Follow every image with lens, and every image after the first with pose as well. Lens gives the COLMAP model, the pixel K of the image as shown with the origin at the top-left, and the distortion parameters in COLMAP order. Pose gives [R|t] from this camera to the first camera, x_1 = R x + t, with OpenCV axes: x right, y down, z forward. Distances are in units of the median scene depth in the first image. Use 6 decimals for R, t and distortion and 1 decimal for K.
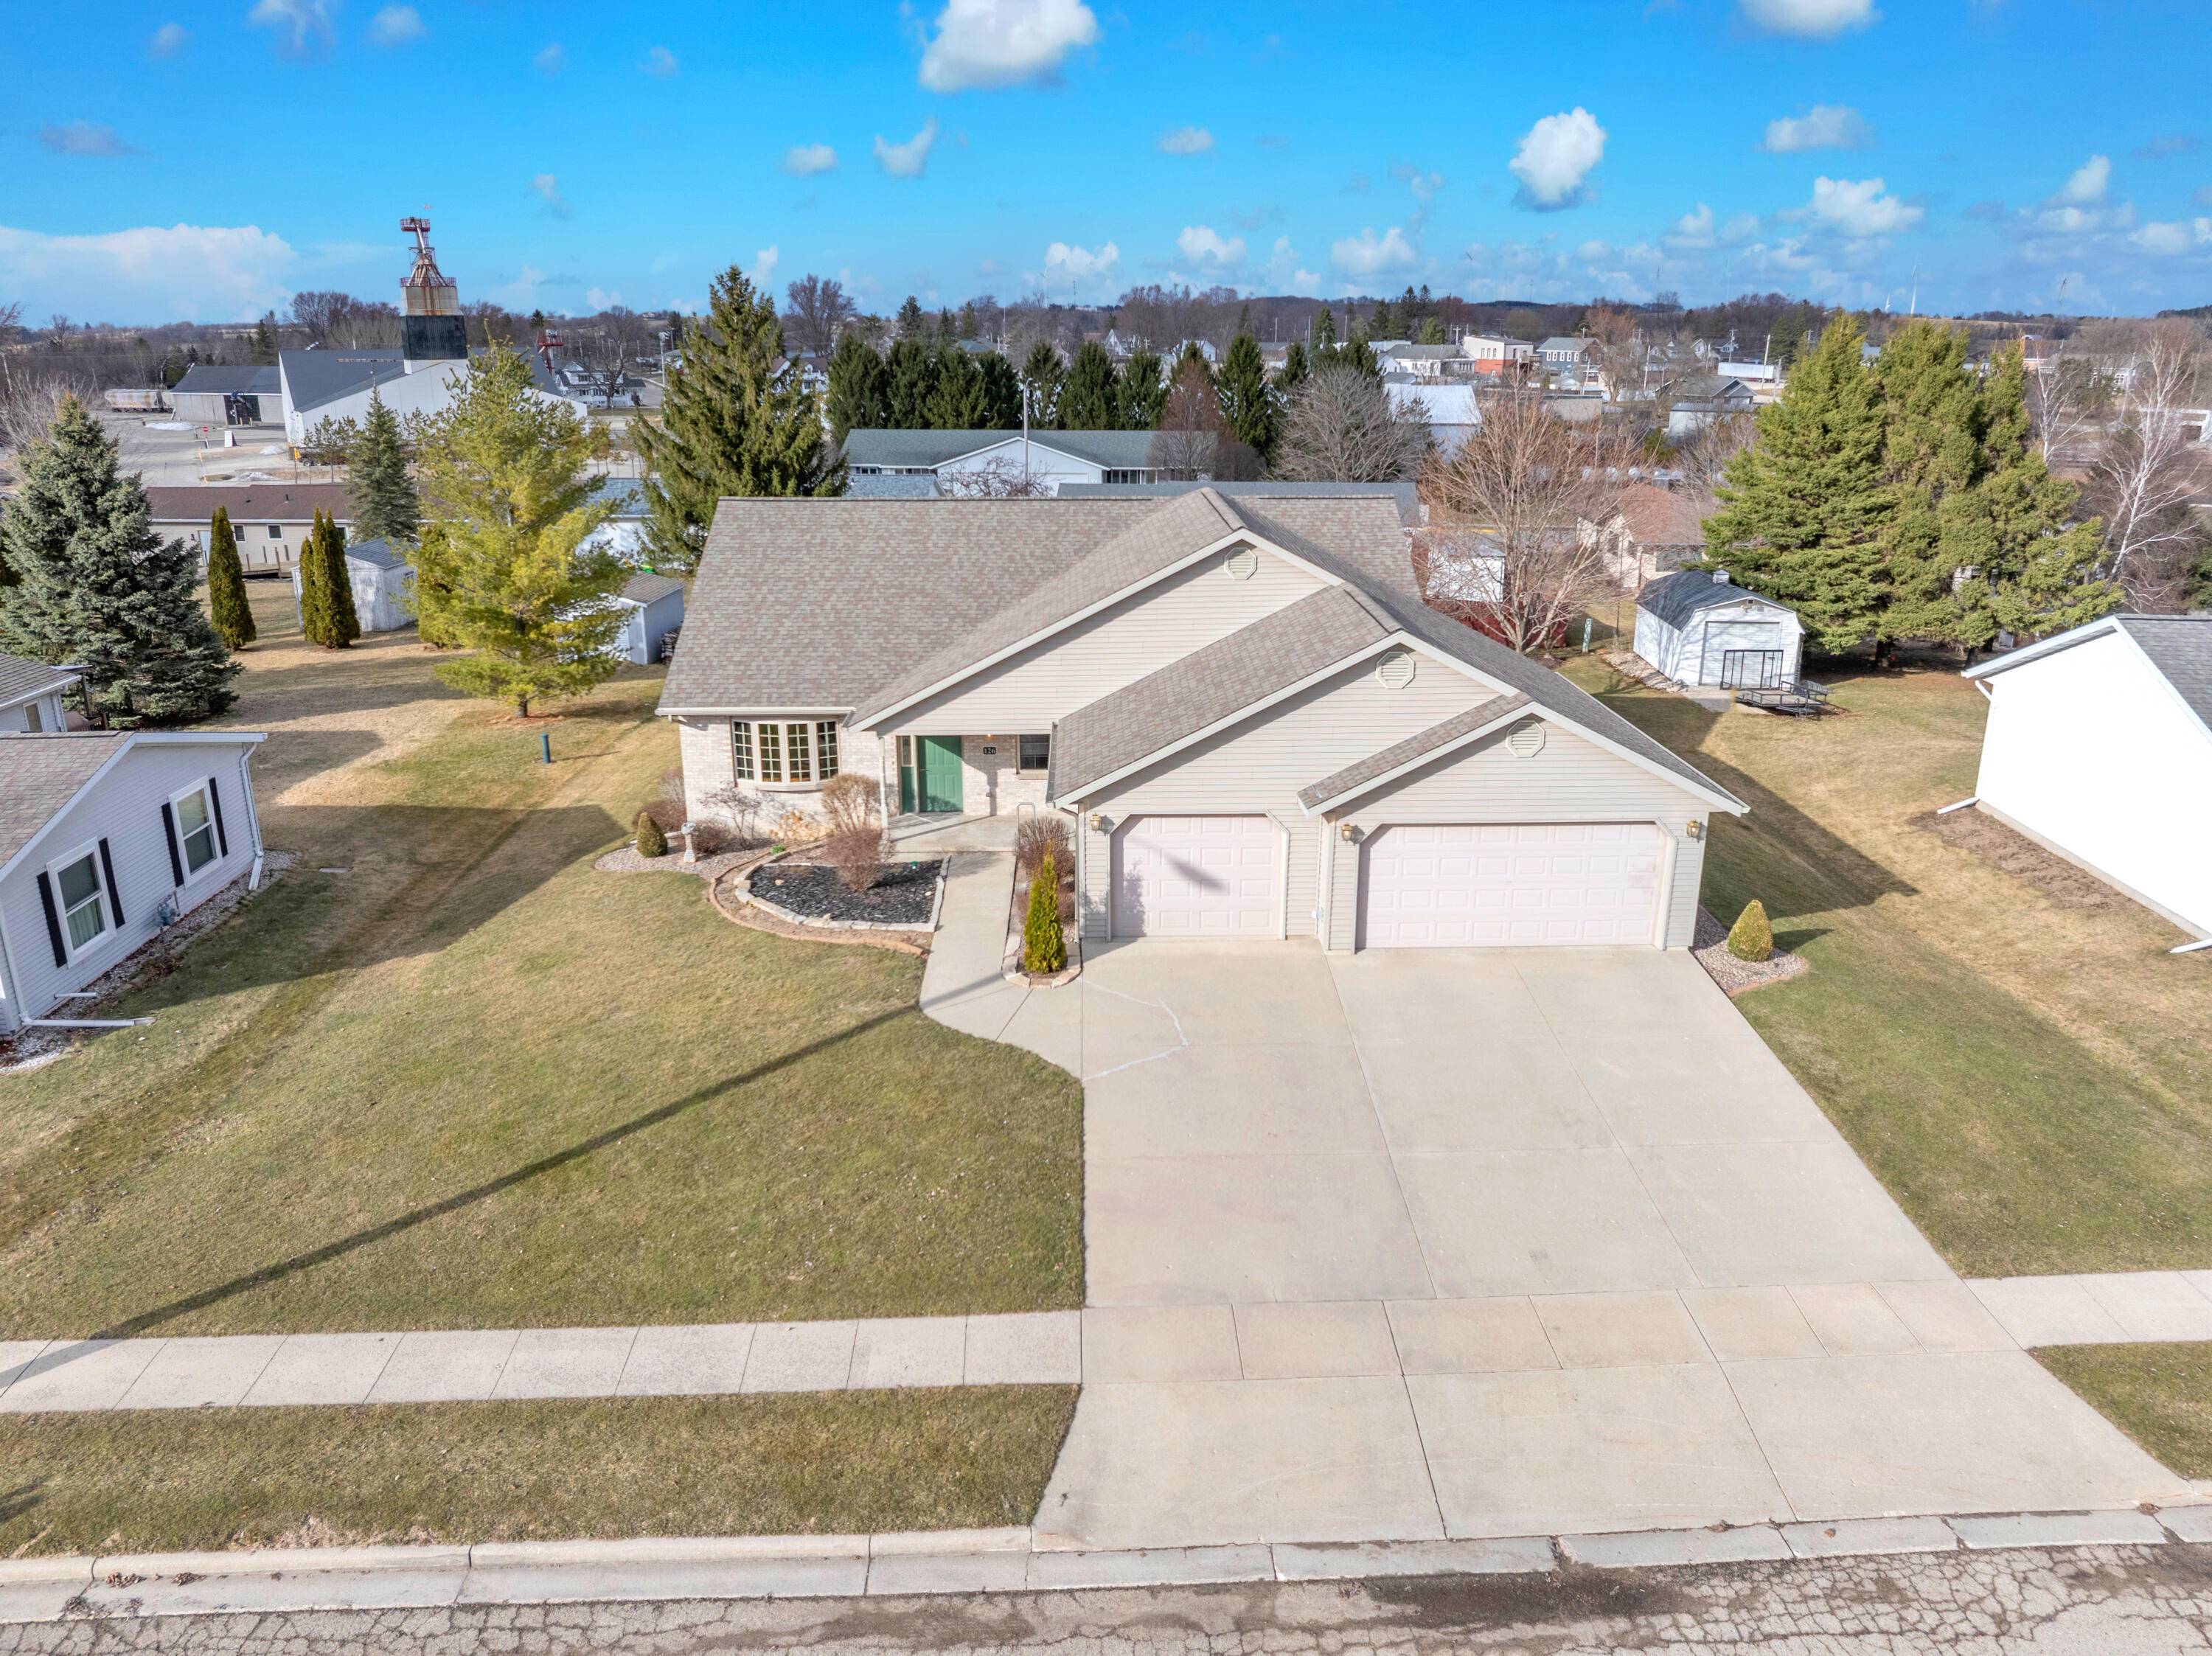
lens RADIAL K [[1531.3, 0, 1106.0], [0, 1531.3, 828.0], [0, 0, 1]] dist [-0.039801, 0.007042]
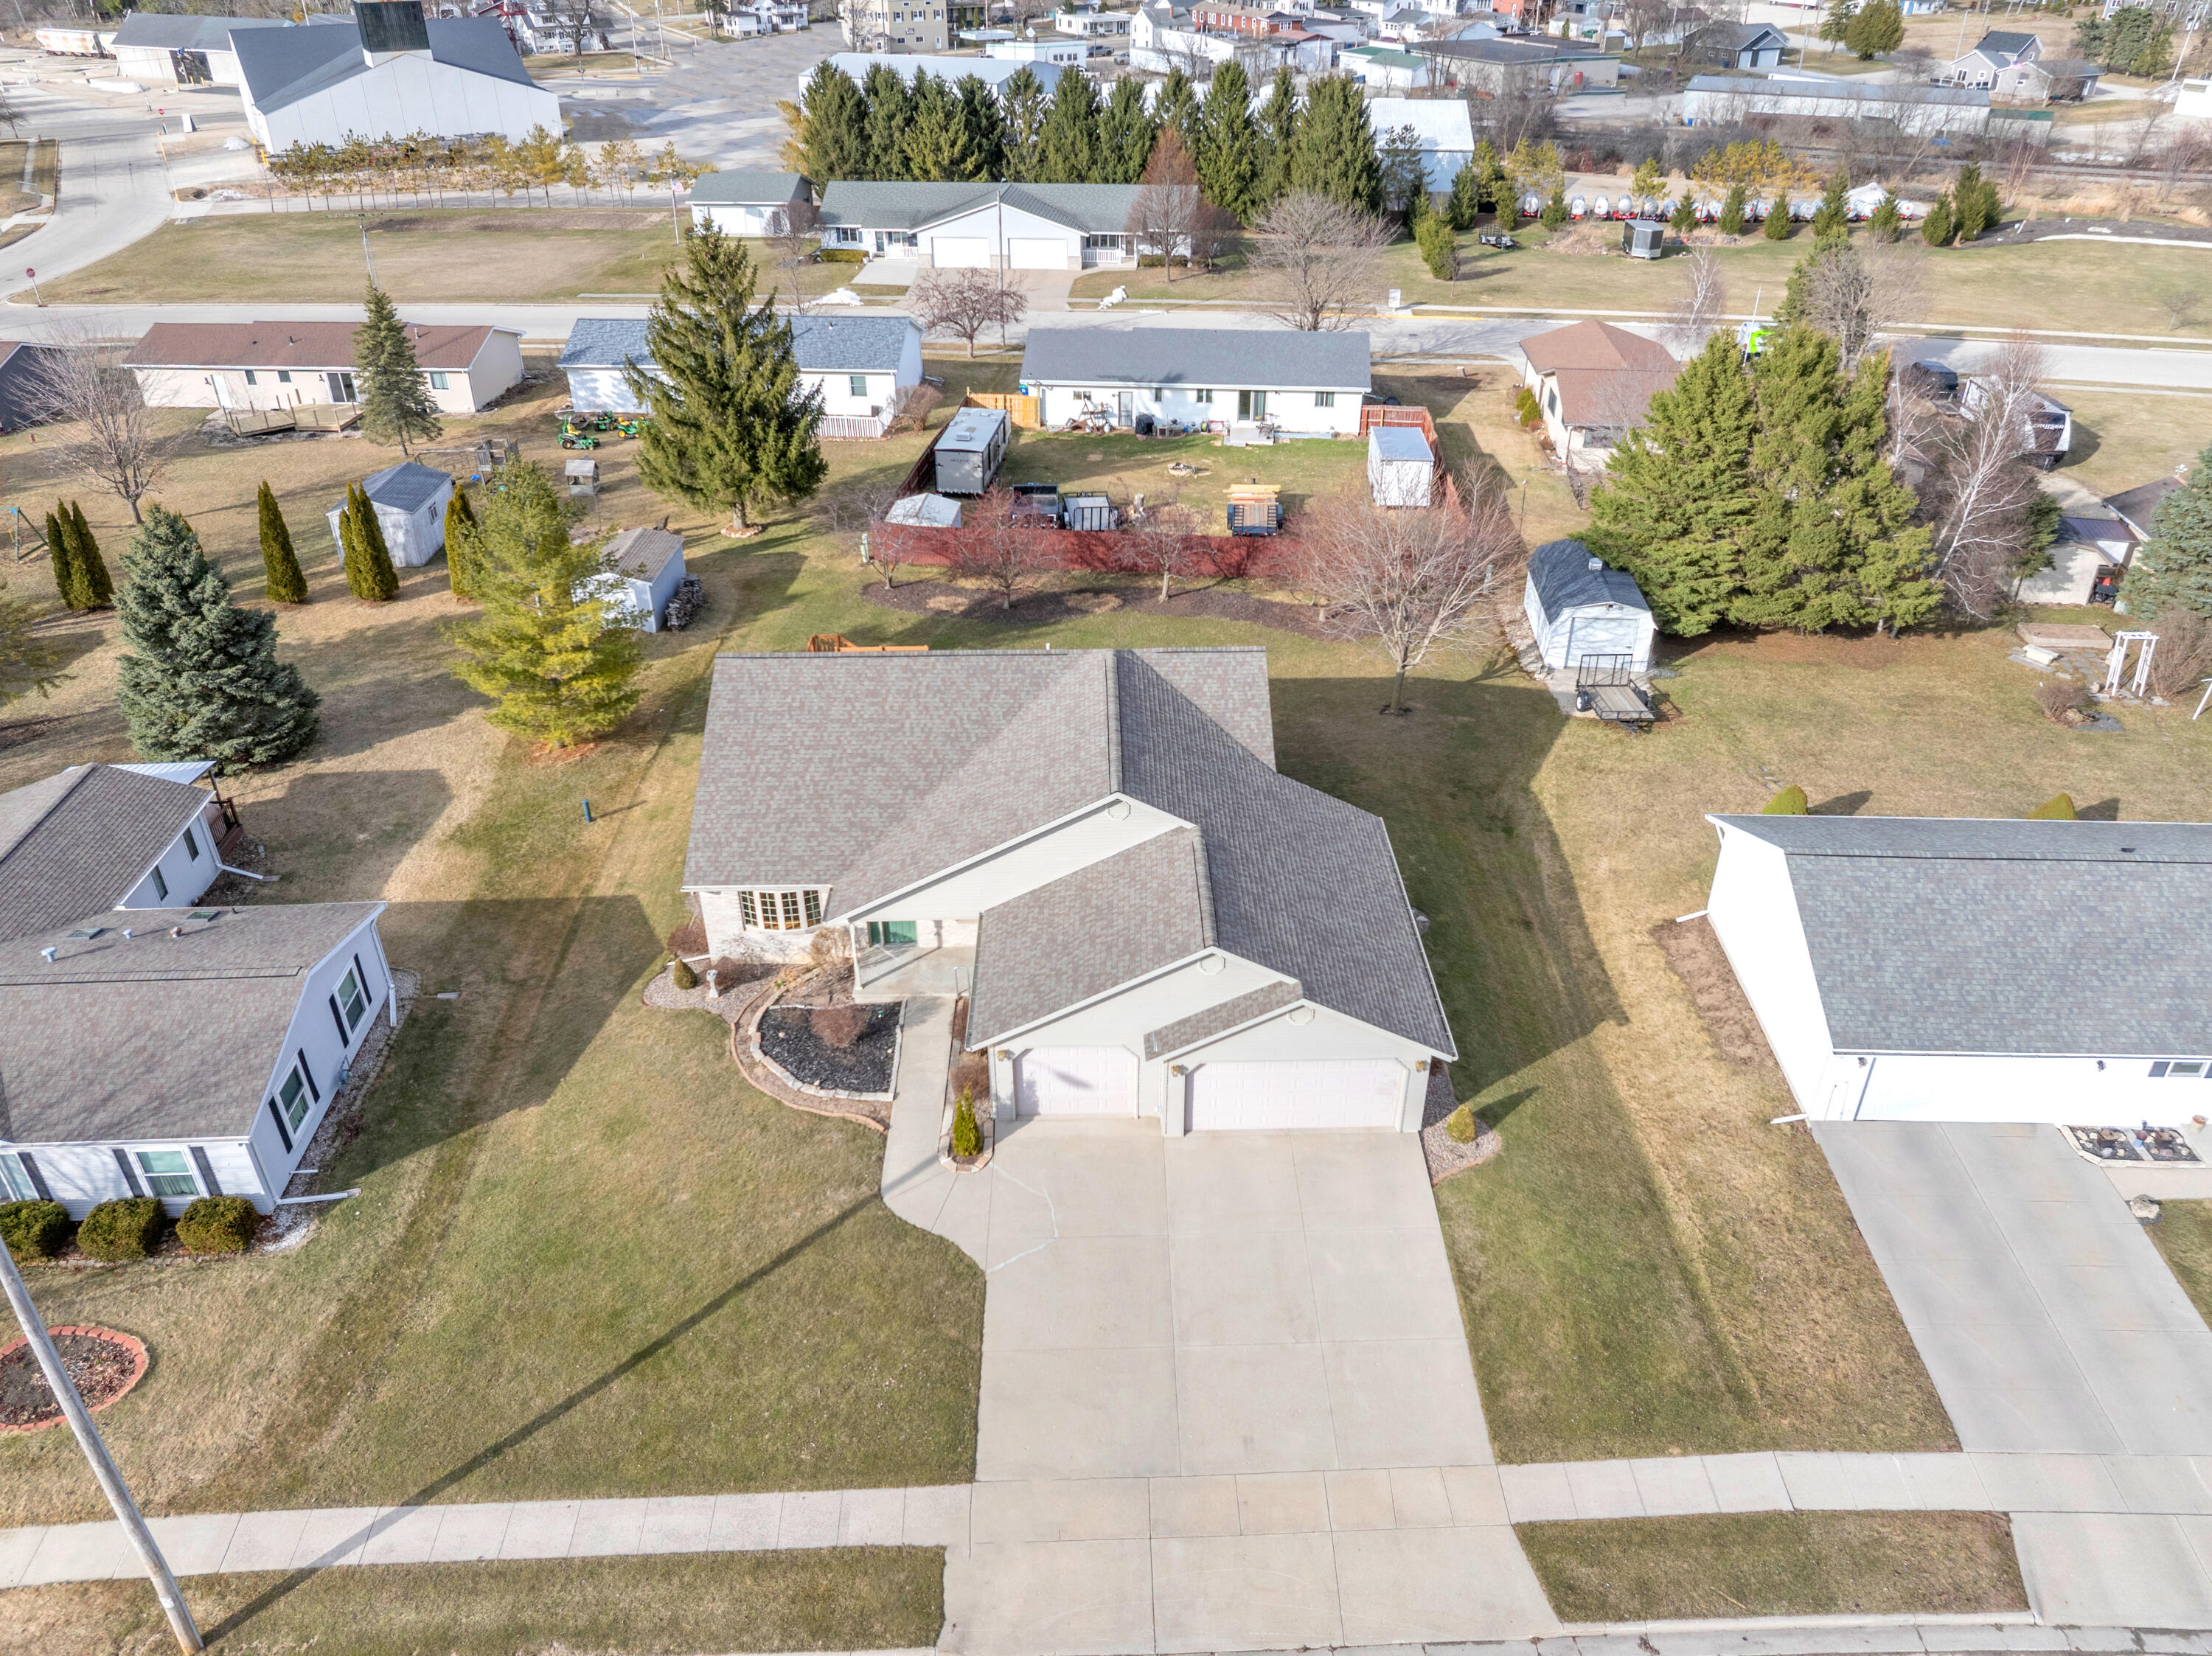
lens RADIAL K [[1520.7, 0, 1106.0], [0, 1520.7, 828.0], [0, 0, 1]] dist [-0.036556, -0.009507]
pose [[0.999993, 0.003280, -0.001773, 0.088028], [-0.002734, 0.968369, 0.249506, -0.536967], [0.002536, -0.249500, 0.968372, -0.300742]]
